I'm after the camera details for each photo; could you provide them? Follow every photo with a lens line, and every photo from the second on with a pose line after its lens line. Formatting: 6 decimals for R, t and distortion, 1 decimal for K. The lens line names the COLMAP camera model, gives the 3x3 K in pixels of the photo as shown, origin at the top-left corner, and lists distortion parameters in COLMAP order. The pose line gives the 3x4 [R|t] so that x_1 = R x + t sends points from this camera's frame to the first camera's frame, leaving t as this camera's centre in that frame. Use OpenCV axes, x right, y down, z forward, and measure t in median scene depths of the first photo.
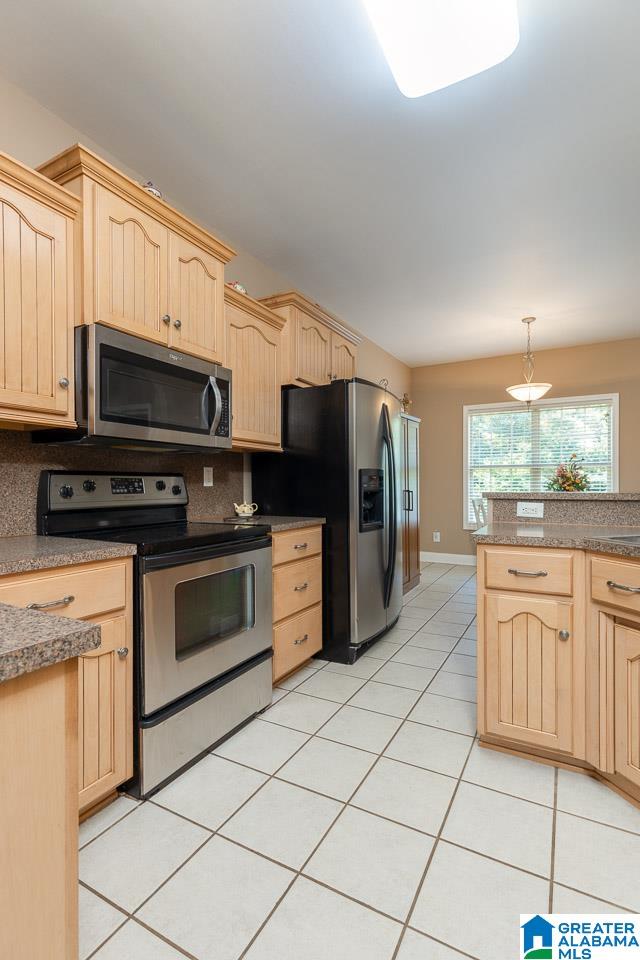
lens RADIAL K [[453.2, 0, 341.8], [0, 453.2, 492.6], [0, 0, 1]] dist [0.002192, -0.000147]
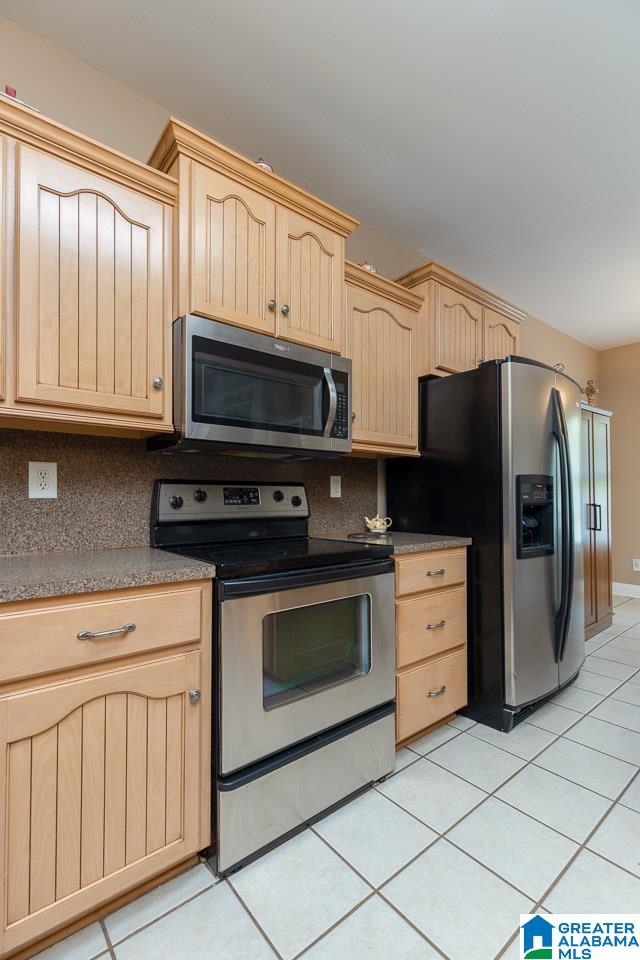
lens RADIAL K [[453.2, 0, 341.8], [0, 453.2, 492.6], [0, 0, 1]] dist [0.002192, -0.000147]
pose [[0.931606, -0.000524, -0.363470, 0.047051], [-0.009568, 0.999617, -0.025964, -0.000157], [0.363345, 0.027665, 0.931244, 0.211528]]
